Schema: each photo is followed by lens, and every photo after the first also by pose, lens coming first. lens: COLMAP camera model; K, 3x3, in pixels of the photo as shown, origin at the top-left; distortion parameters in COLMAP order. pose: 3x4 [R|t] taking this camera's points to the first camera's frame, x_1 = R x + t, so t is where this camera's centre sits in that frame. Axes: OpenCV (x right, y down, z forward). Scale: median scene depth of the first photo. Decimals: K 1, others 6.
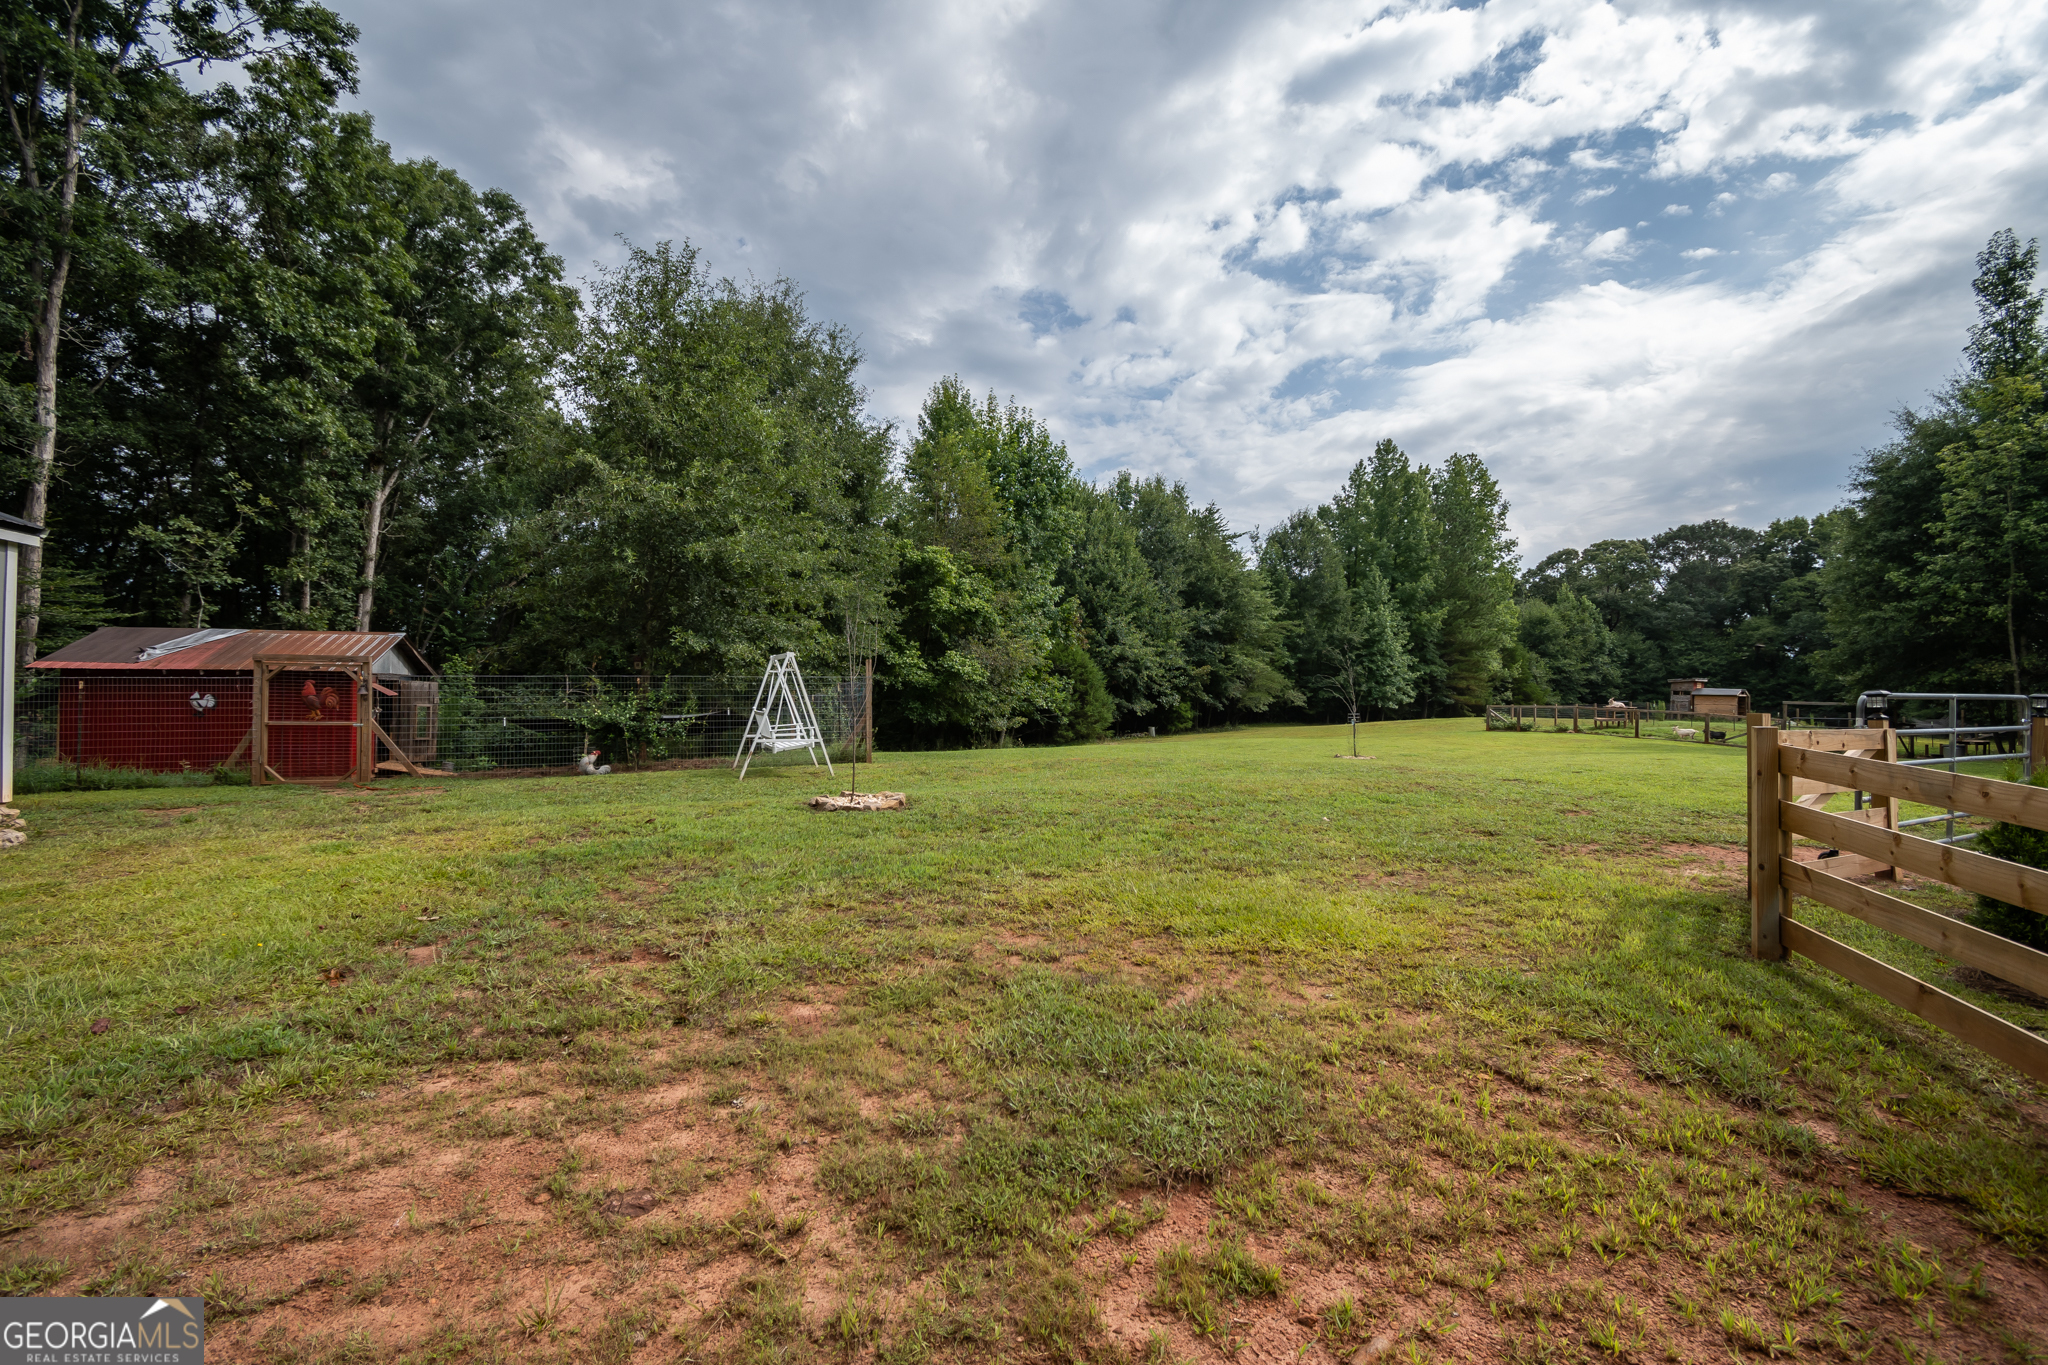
lens RADIAL K [[914.9, 0, 1022.9], [0, 914.9, 686.0], [0, 0, 1]] dist [0.009213, -0.001780]
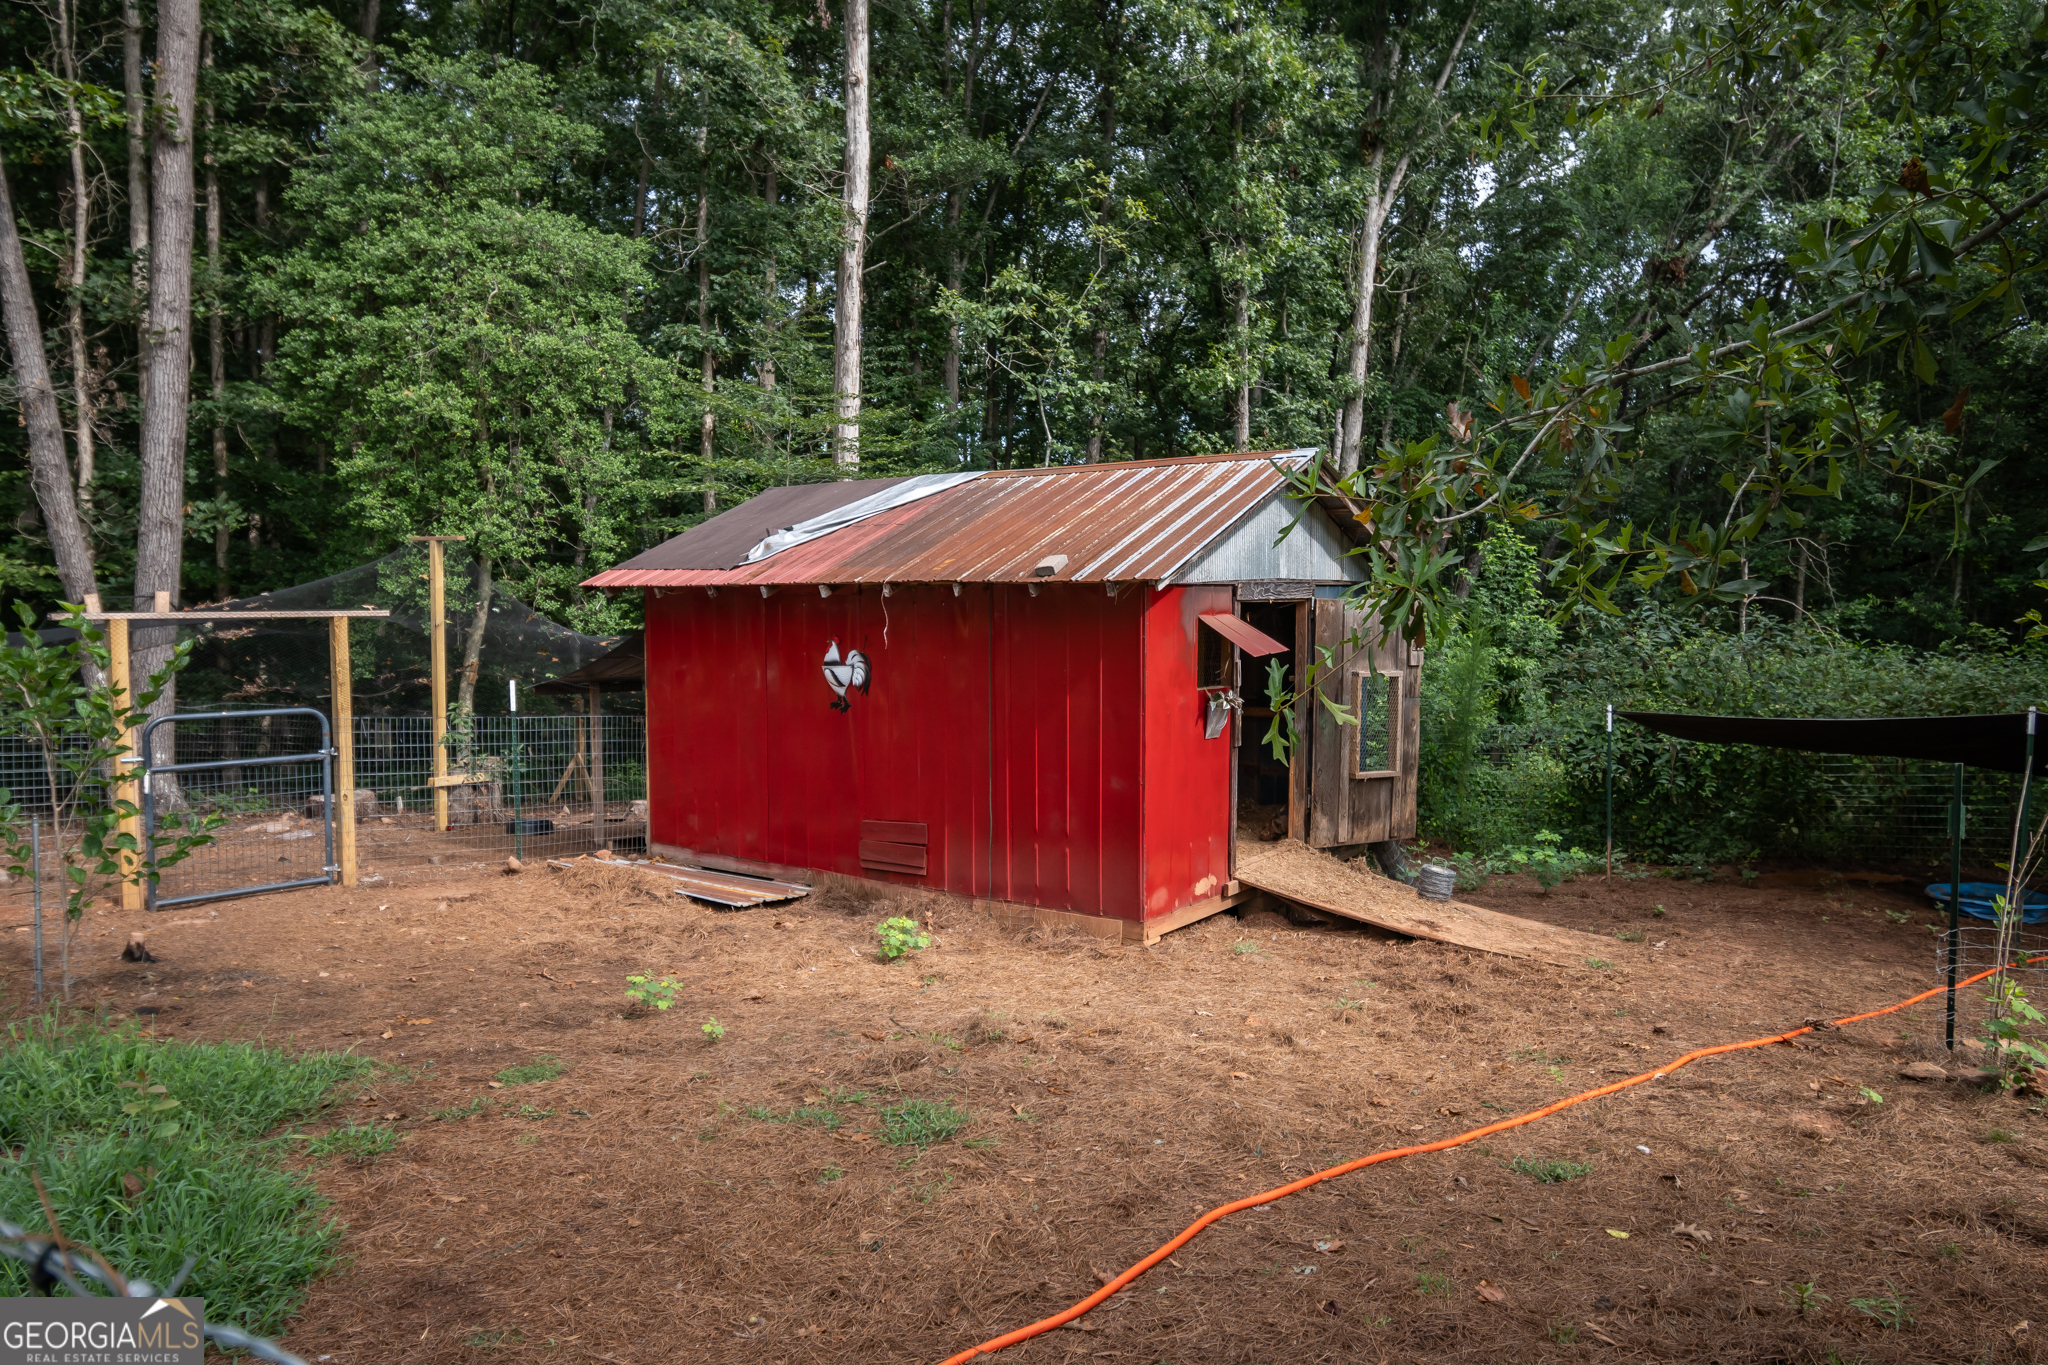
lens RADIAL K [[1368.4, 0, 1027.6], [0, 1368.4, 685.6], [0, 0, 1]] dist [0.001831, 0.000095]
pose [[0.617539, 0.047348, -0.785114, -0.249694], [0.019069, 0.996992, 0.075124, -0.009776], [0.786309, -0.061364, 0.614779, 0.430745]]
